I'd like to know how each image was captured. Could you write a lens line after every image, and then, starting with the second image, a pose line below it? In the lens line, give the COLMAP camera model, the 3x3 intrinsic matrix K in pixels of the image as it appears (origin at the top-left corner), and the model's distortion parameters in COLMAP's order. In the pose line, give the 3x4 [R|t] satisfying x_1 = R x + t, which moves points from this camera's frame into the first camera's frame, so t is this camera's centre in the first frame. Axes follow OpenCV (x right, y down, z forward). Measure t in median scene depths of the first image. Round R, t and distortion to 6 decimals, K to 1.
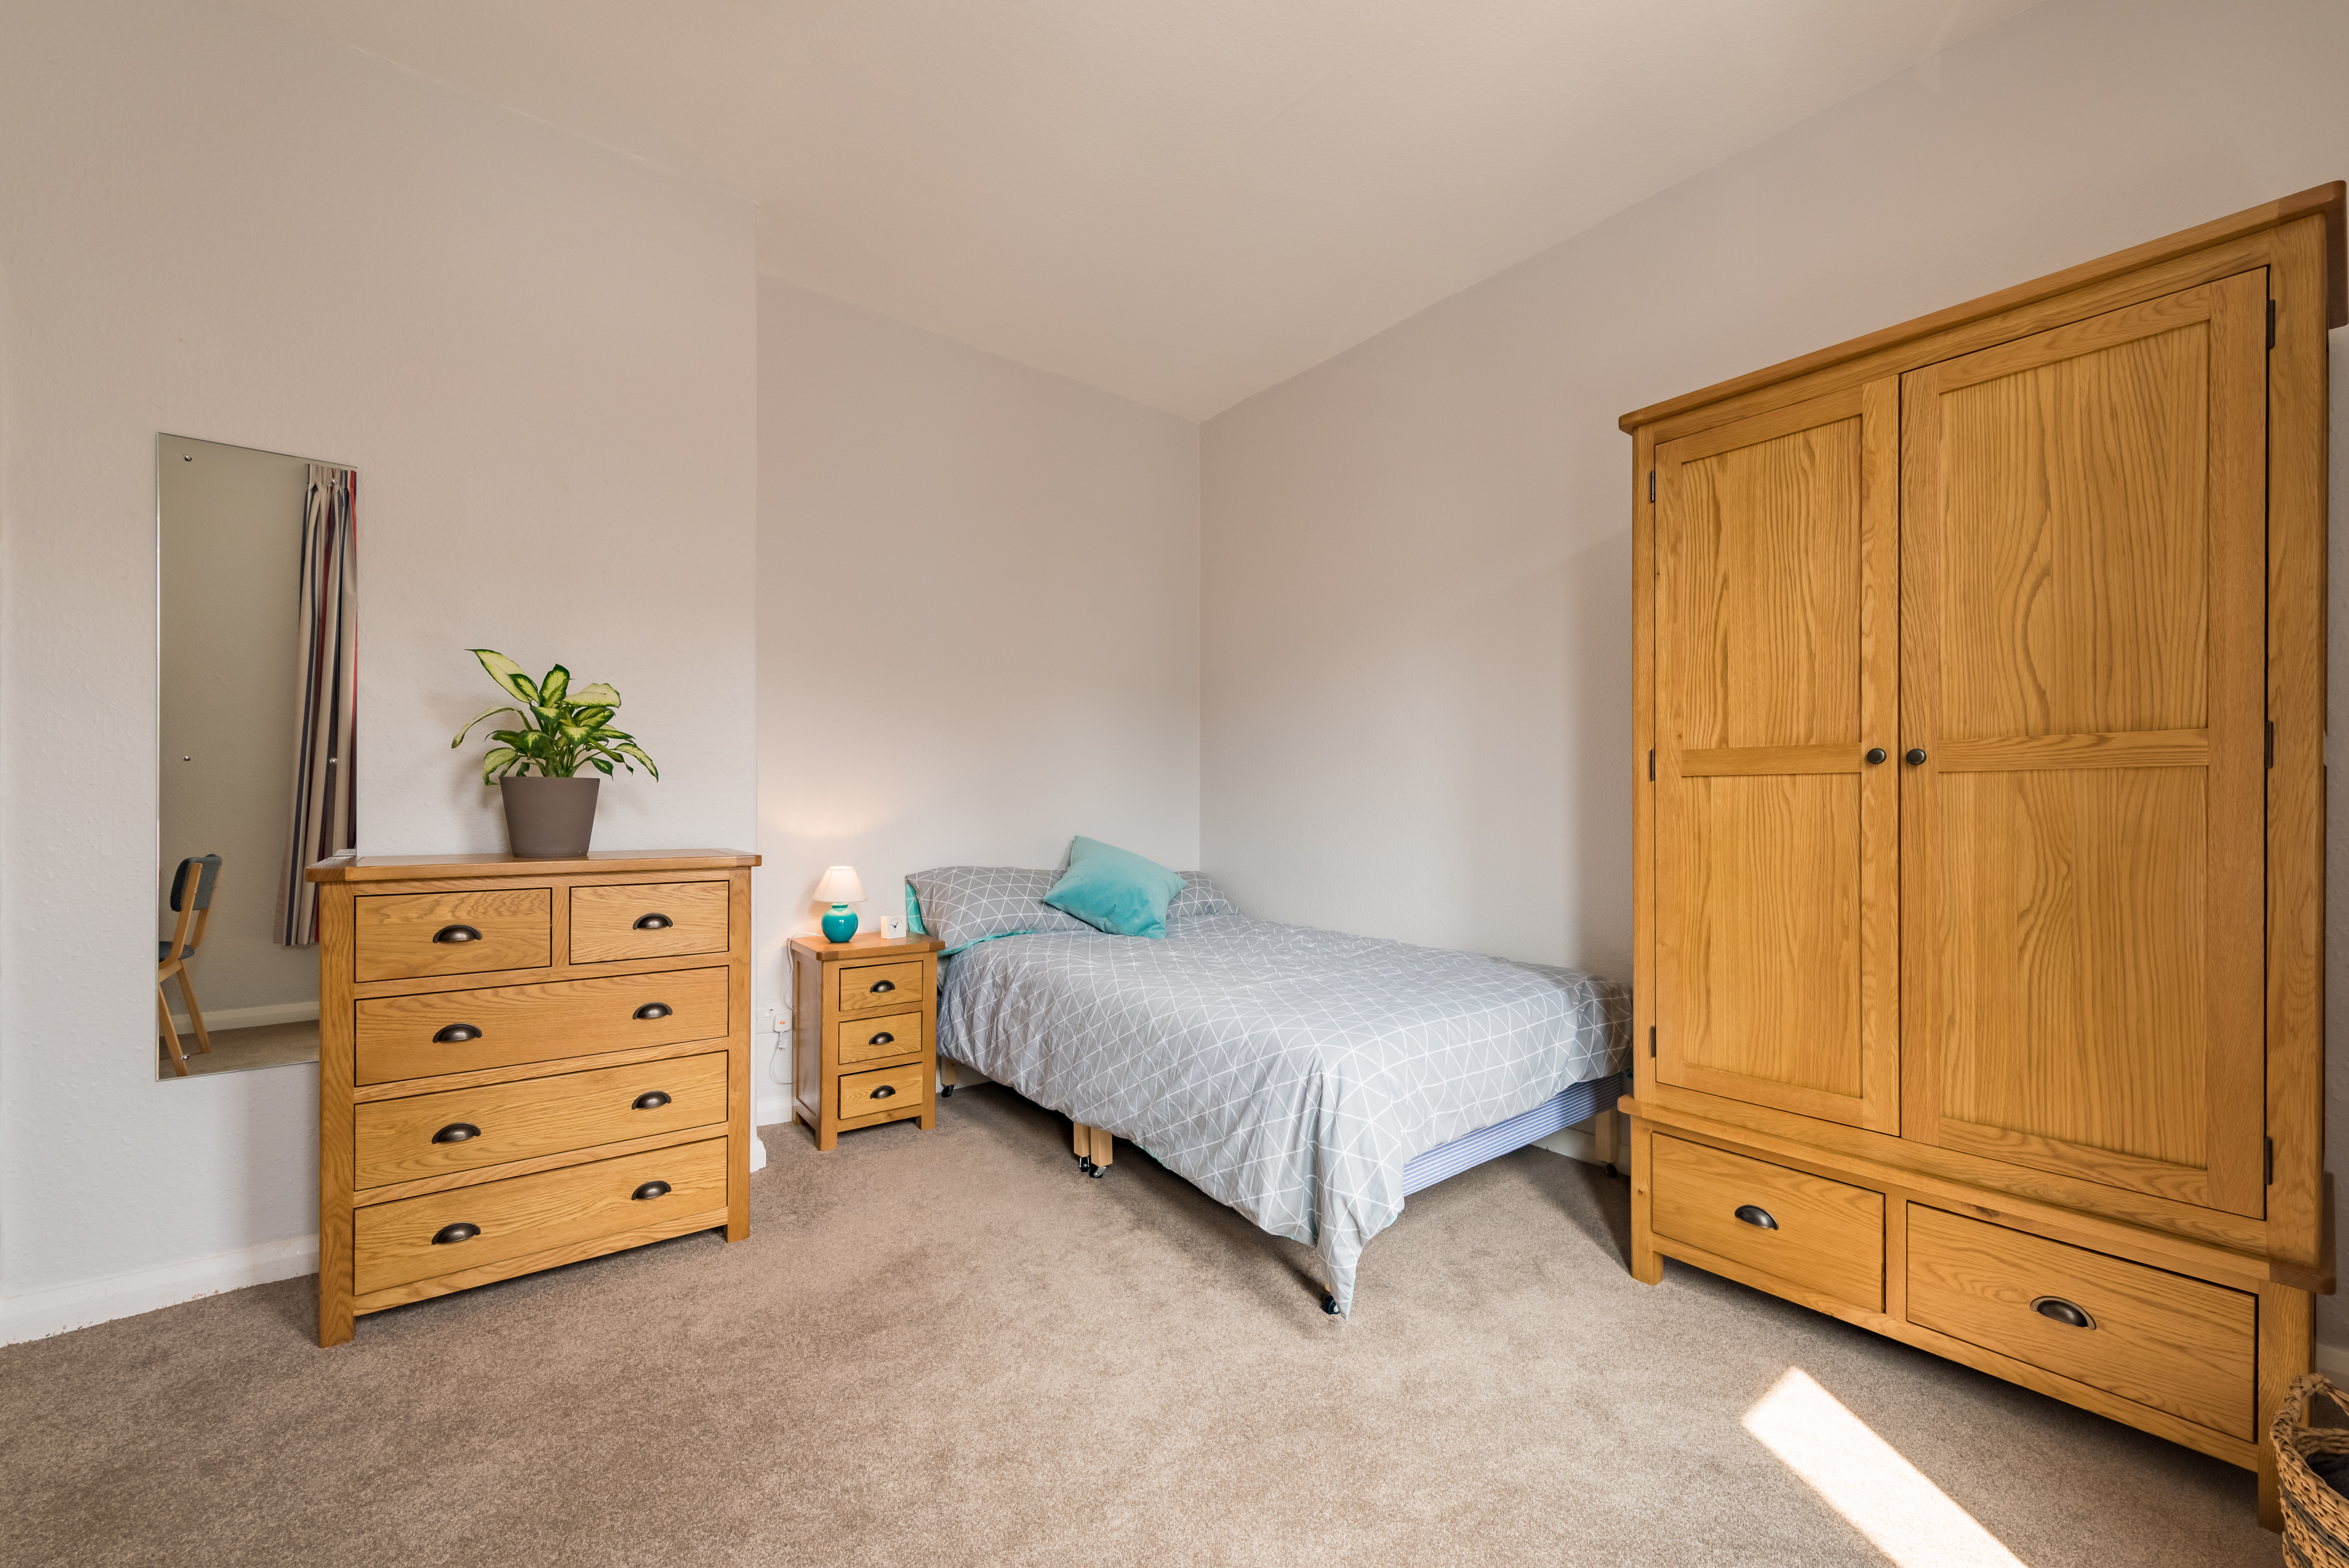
lens RADIAL K [[916.0, 0, 1172.5], [0, 916.0, 795.5], [0, 0, 1]] dist [-0.002650, -0.000951]
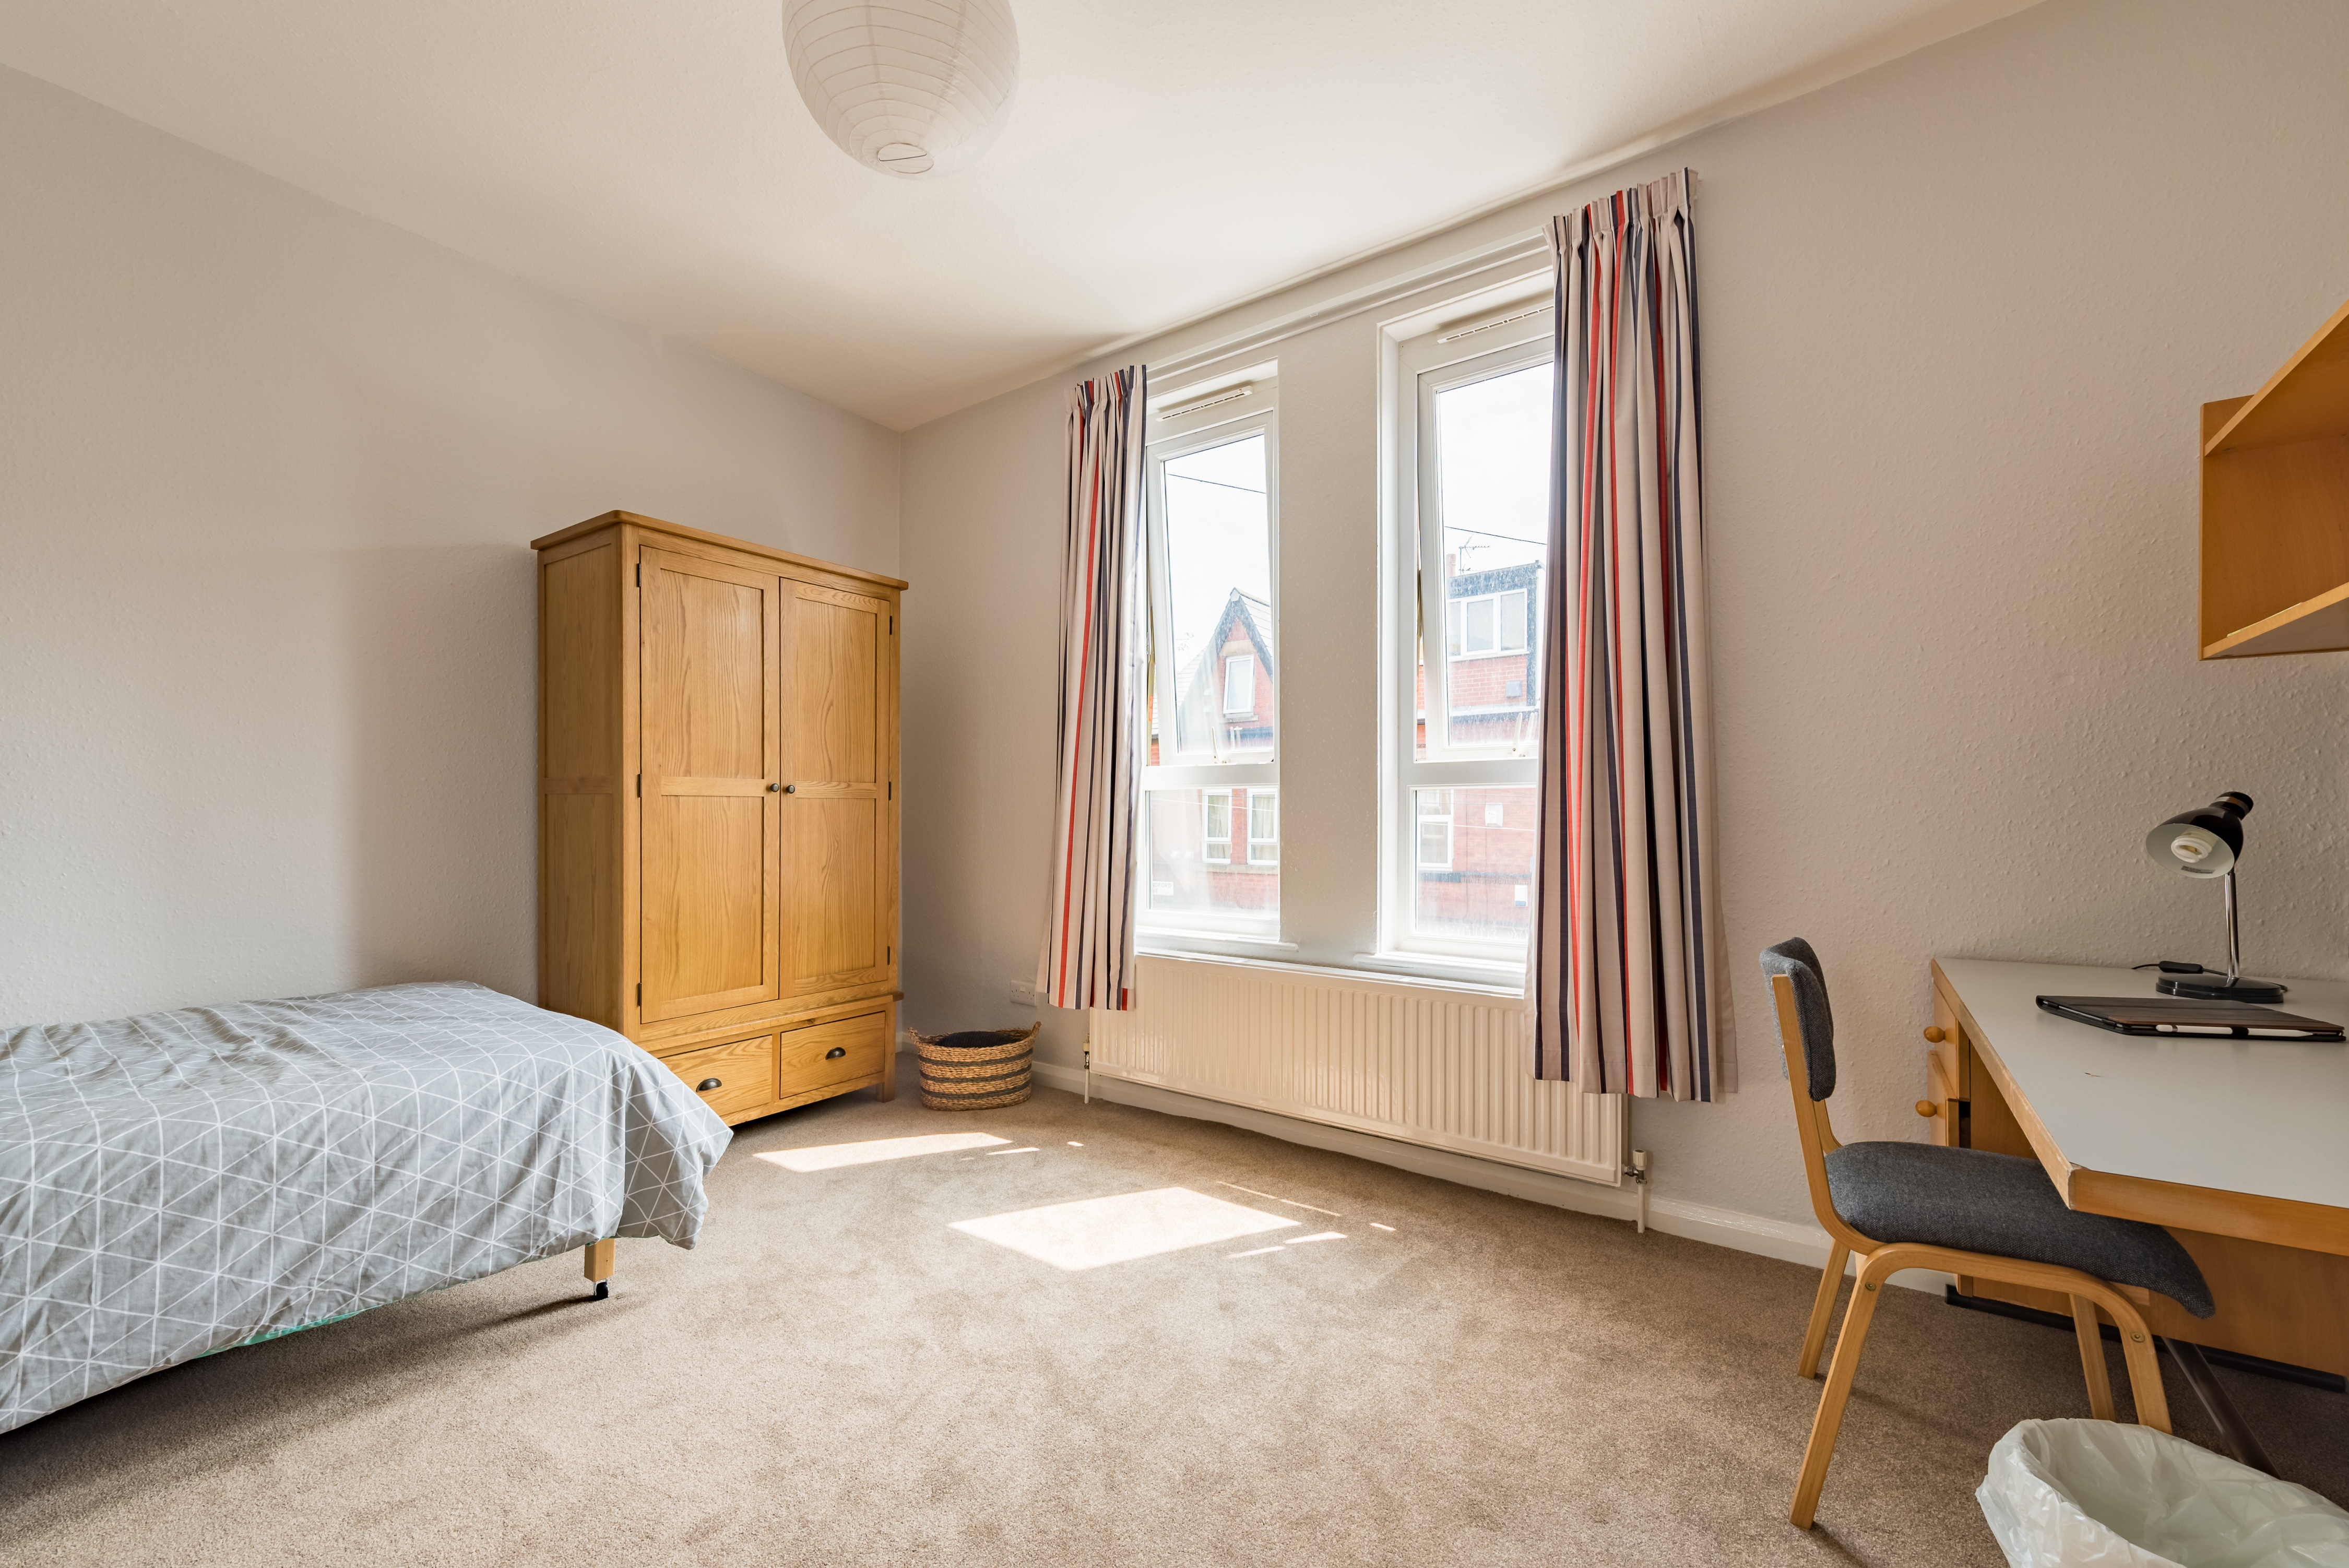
lens RADIAL K [[916.0, 0, 1172.5], [0, 916.0, 795.5], [0, 0, 1]] dist [-0.002650, -0.000951]
pose [[-0.269977, 0.013171, 0.962777, -1.026490], [-0.013229, 0.999761, -0.017387, -0.007042], [-0.962776, -0.017430, -0.269739, 0.655300]]
